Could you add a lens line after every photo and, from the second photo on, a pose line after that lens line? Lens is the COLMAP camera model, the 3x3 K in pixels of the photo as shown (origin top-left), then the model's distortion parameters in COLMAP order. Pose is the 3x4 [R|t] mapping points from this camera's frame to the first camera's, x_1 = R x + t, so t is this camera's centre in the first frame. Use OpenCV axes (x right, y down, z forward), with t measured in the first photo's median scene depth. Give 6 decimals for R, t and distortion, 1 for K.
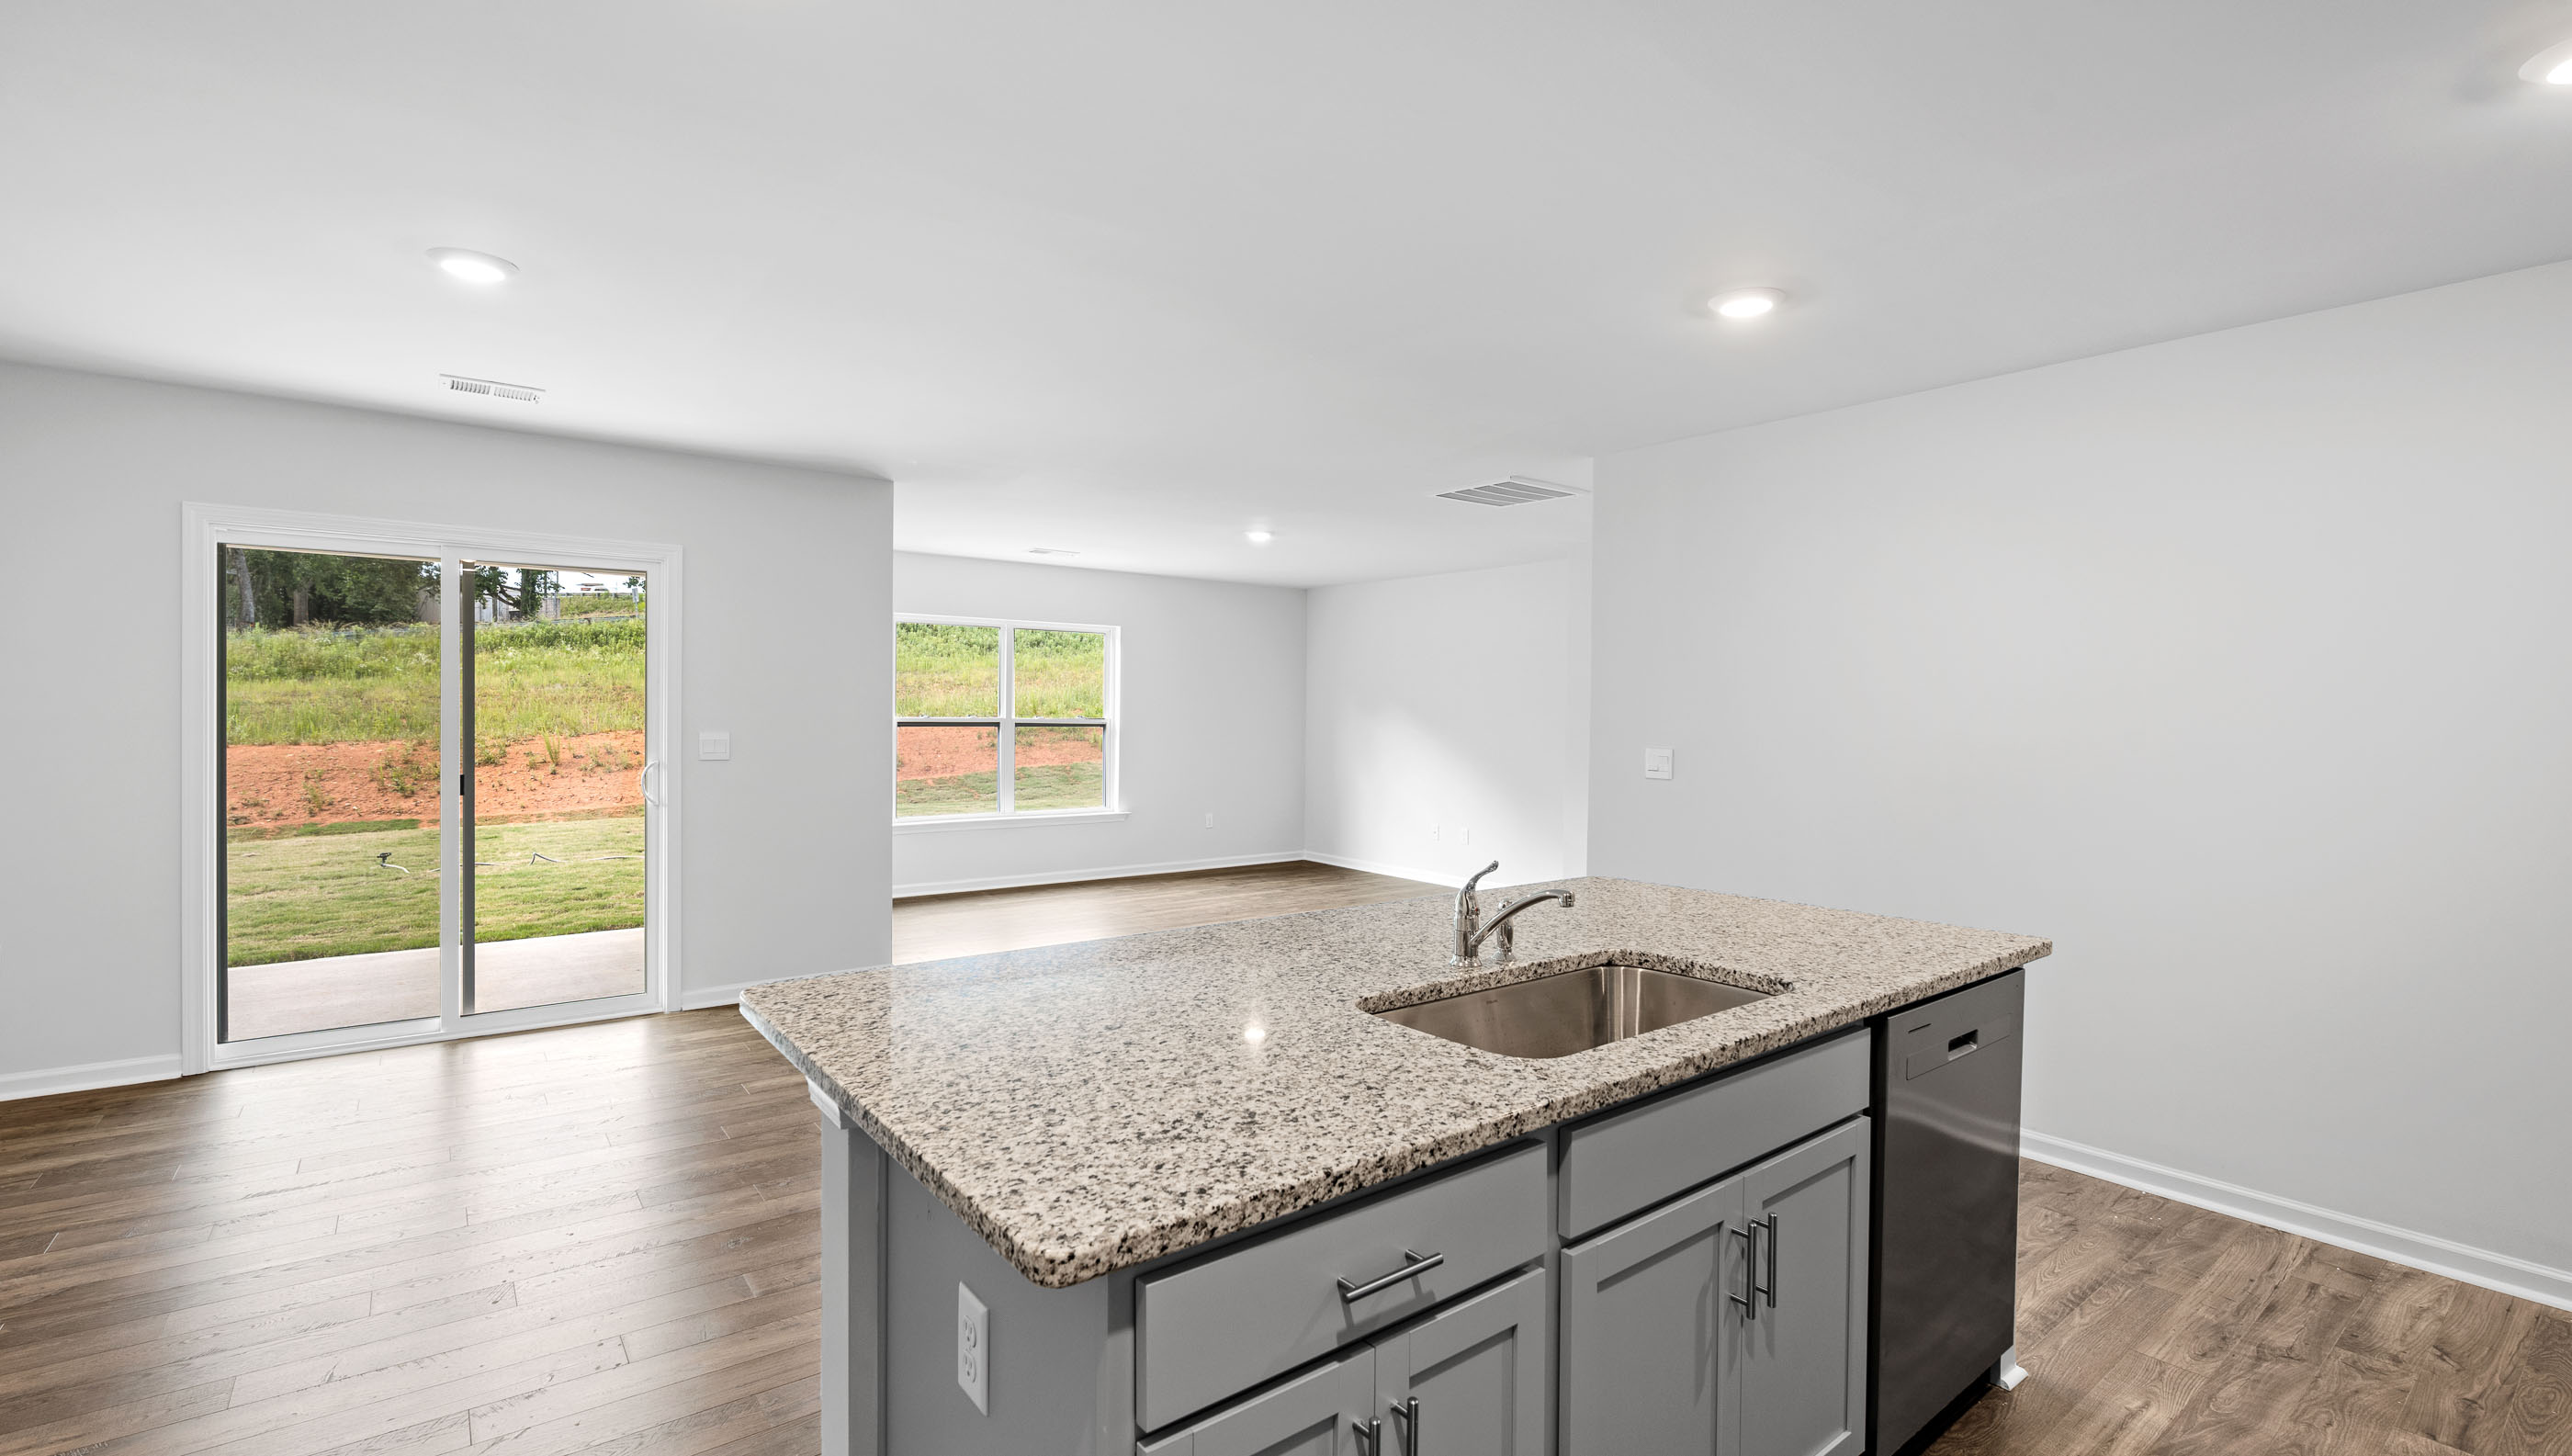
lens RADIAL K [[1118.6, 0, 1291.7], [0, 1118.6, 721.3], [0, 0, 1]] dist [-0.003035, -0.000861]
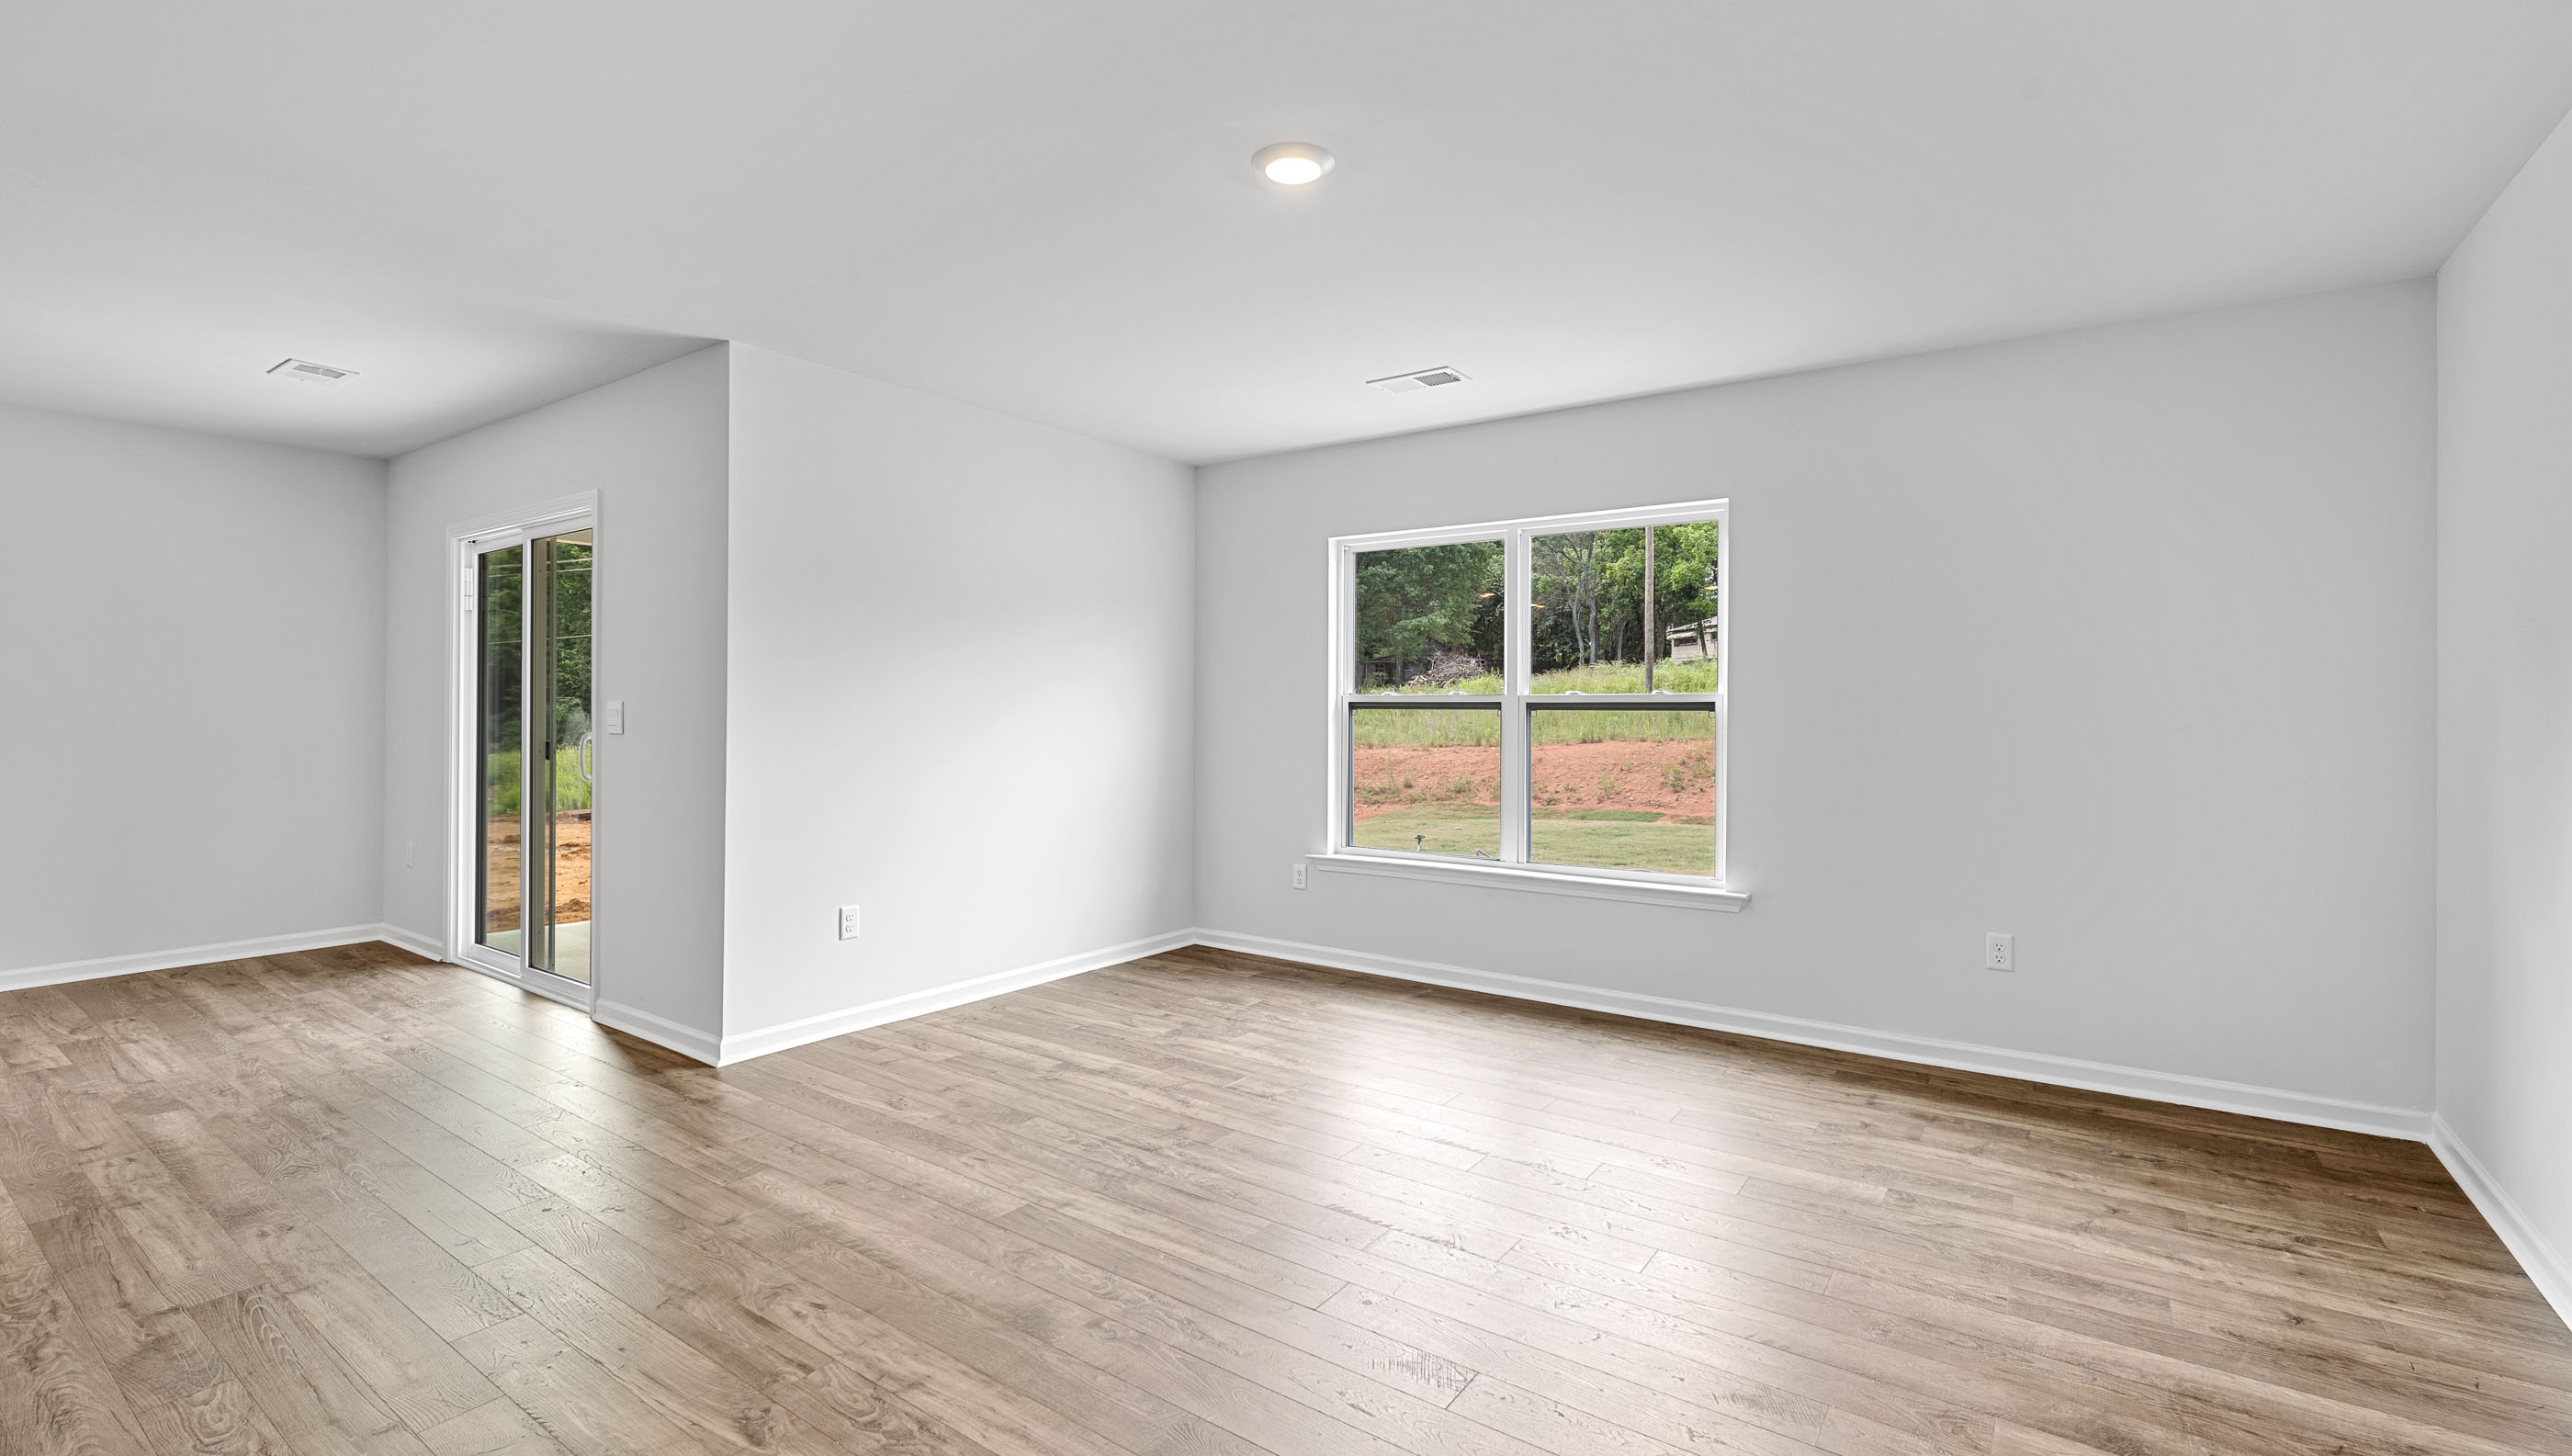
lens RADIAL K [[1118.6, 0, 1294.7], [0, 1118.6, 714.7], [0, 0, 1]] dist [-0.003035, -0.000861]
pose [[0.291448, -0.005113, -0.956573, 0.259685], [-0.009730, 0.999918, -0.008309, 0.012805], [0.956537, 0.011729, 0.291375, 0.727660]]
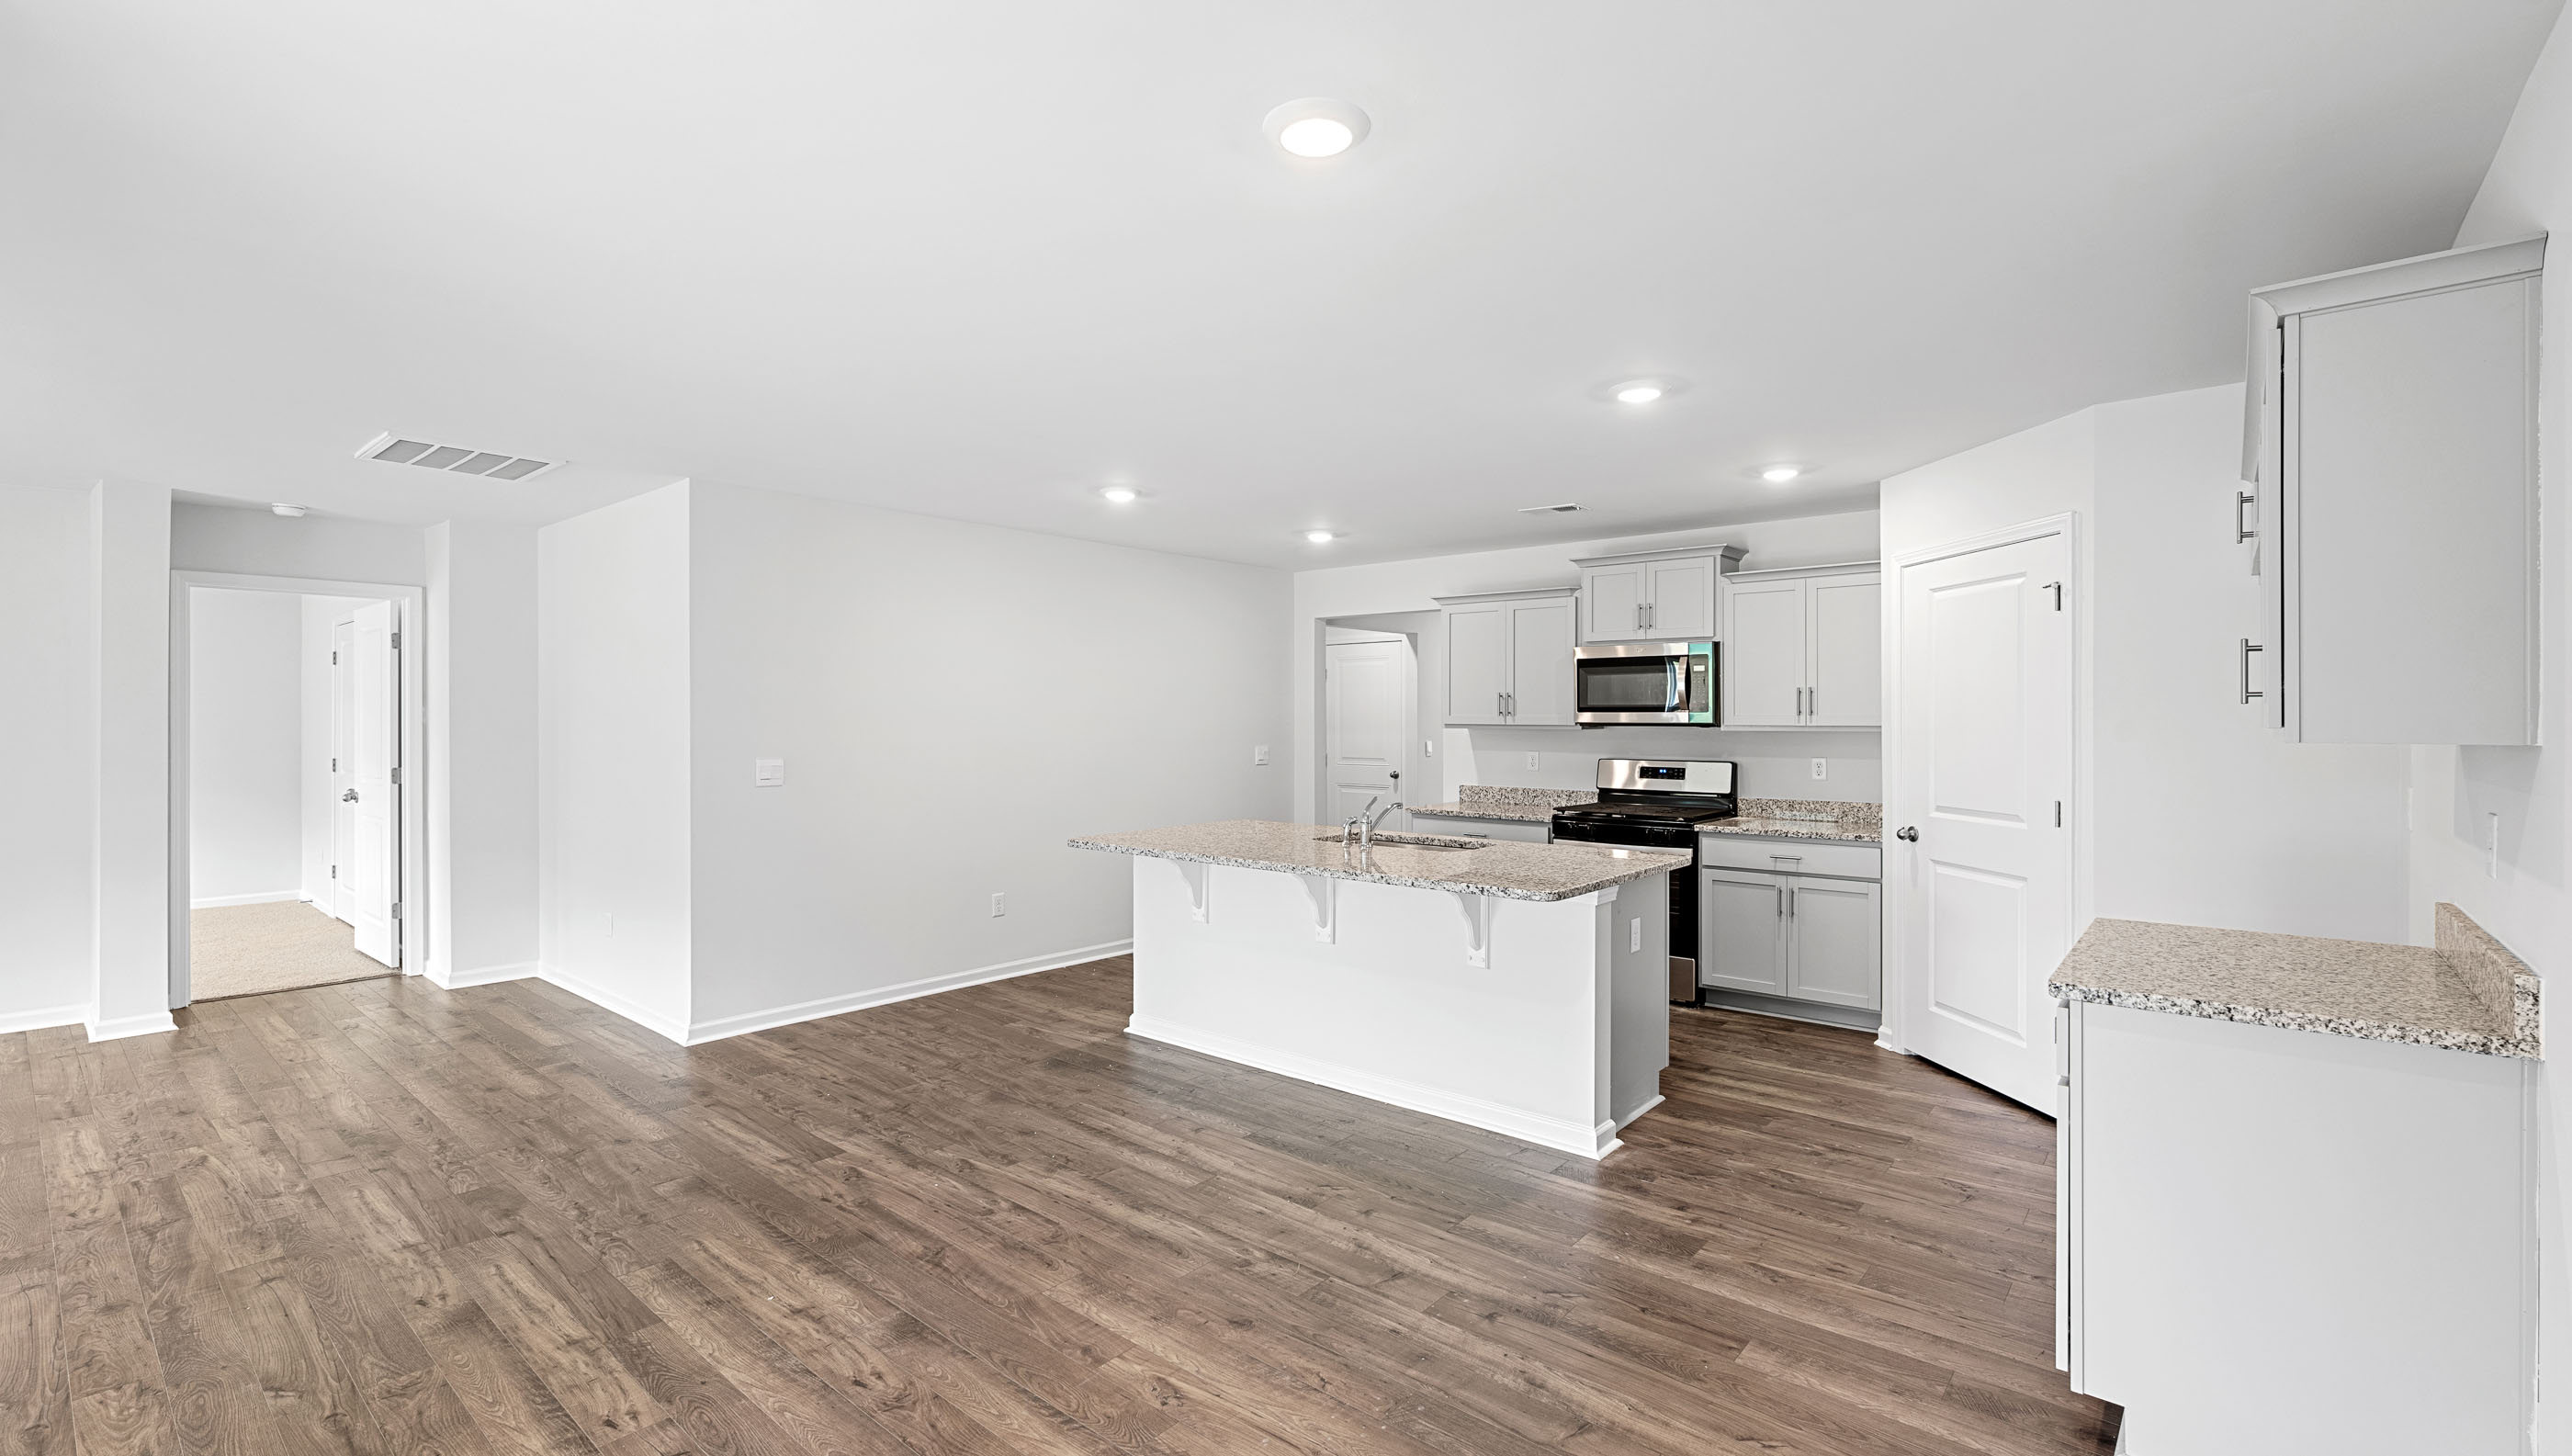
lens RADIAL K [[1118.6, 0, 1288.2], [0, 1118.6, 727.4], [0, 0, 1]] dist [-0.003035, -0.000861]
pose [[-0.203208, -0.018637, 0.978958, -0.463675], [0.005591, 0.999780, 0.020194, -0.014449], [-0.979120, 0.009577, -0.203059, 0.379224]]
